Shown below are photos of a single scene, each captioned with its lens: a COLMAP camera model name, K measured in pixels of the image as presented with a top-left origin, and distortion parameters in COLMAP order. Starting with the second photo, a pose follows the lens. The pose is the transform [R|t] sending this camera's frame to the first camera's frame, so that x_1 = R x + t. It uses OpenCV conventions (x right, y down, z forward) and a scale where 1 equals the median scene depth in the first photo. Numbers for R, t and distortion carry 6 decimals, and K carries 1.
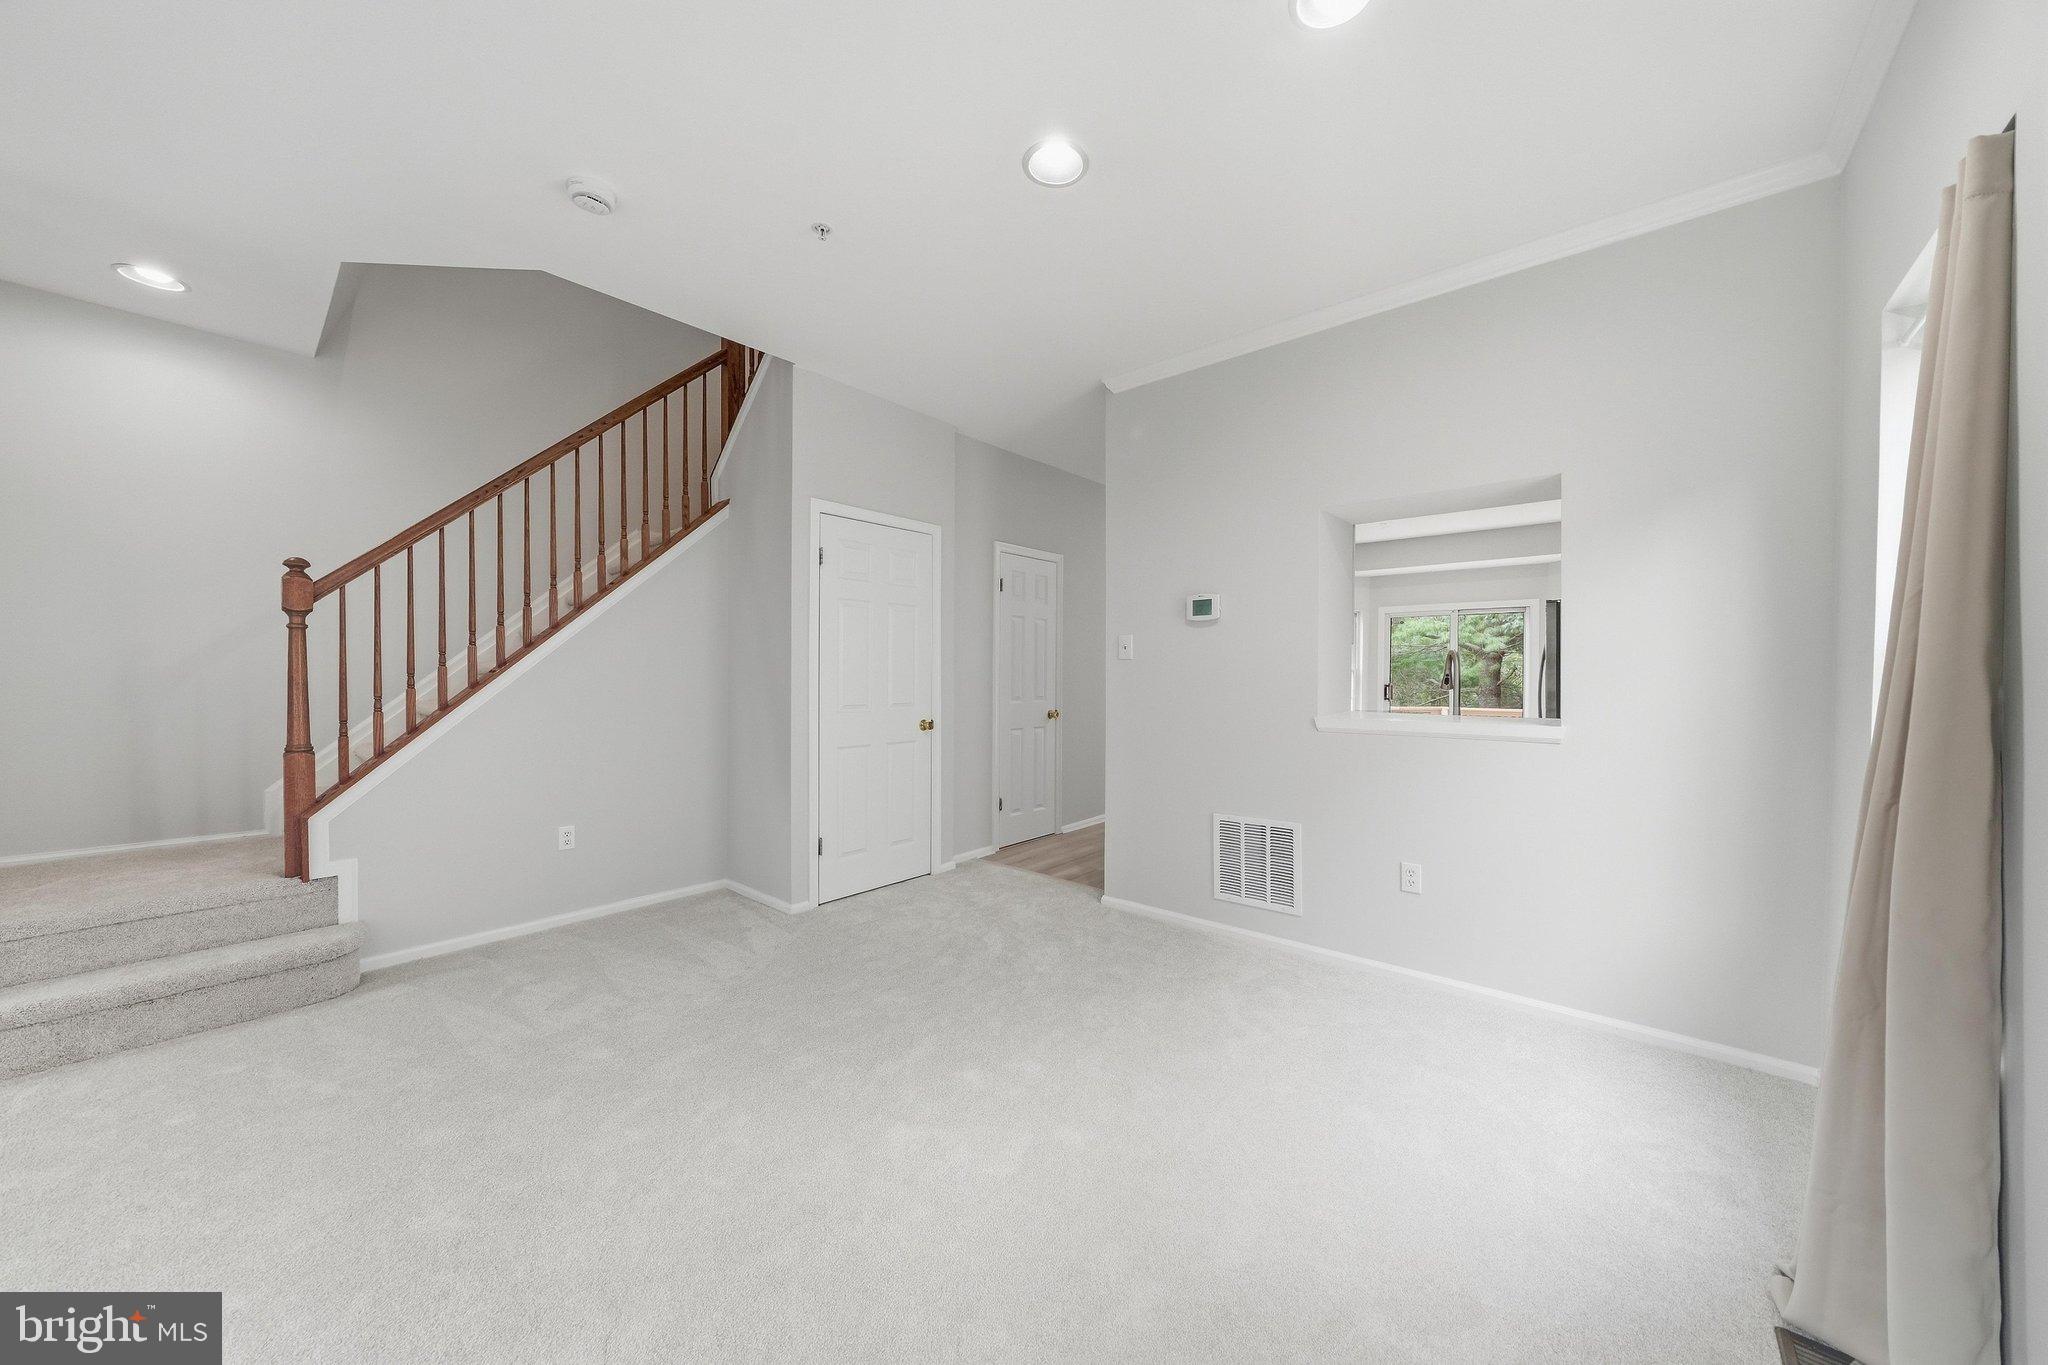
lens RADIAL K [[725.6, 0, 1015.6], [0, 725.6, 676.8], [0, 0, 1]] dist [-0.000010, -0.000130]
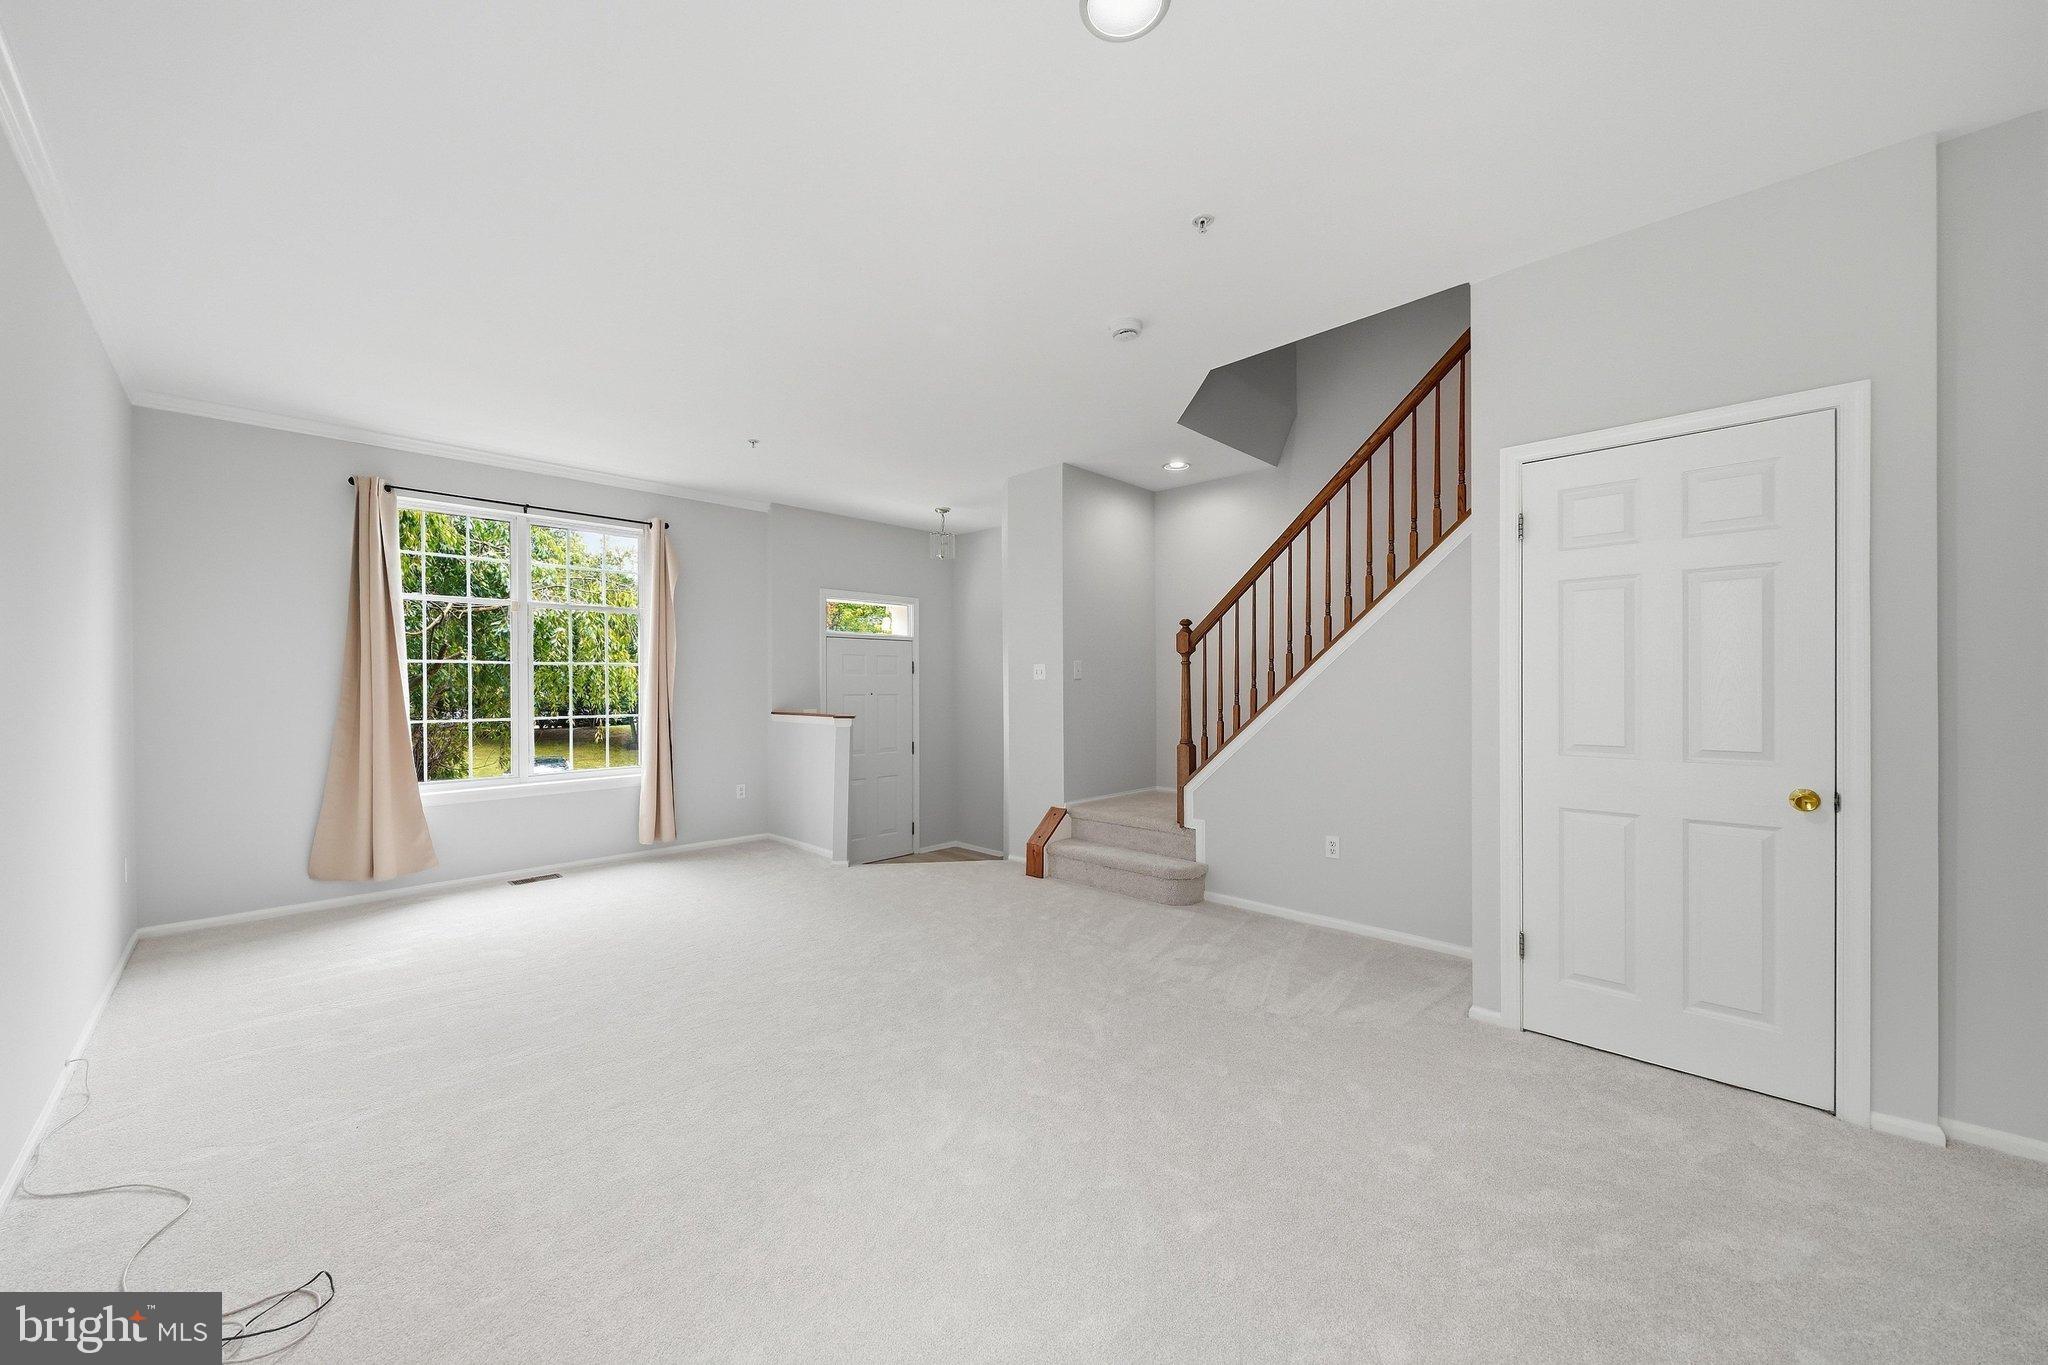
lens RADIAL K [[725.6, 0, 1019.3], [0, 725.6, 689.2], [0, 0, 1]] dist [-0.000010, -0.000130]
pose [[-0.048547, -0.004795, -0.998809, 0.553127], [-0.008354, 0.999955, -0.004395, -0.003391], [0.998786, 0.008130, -0.048585, 0.684317]]
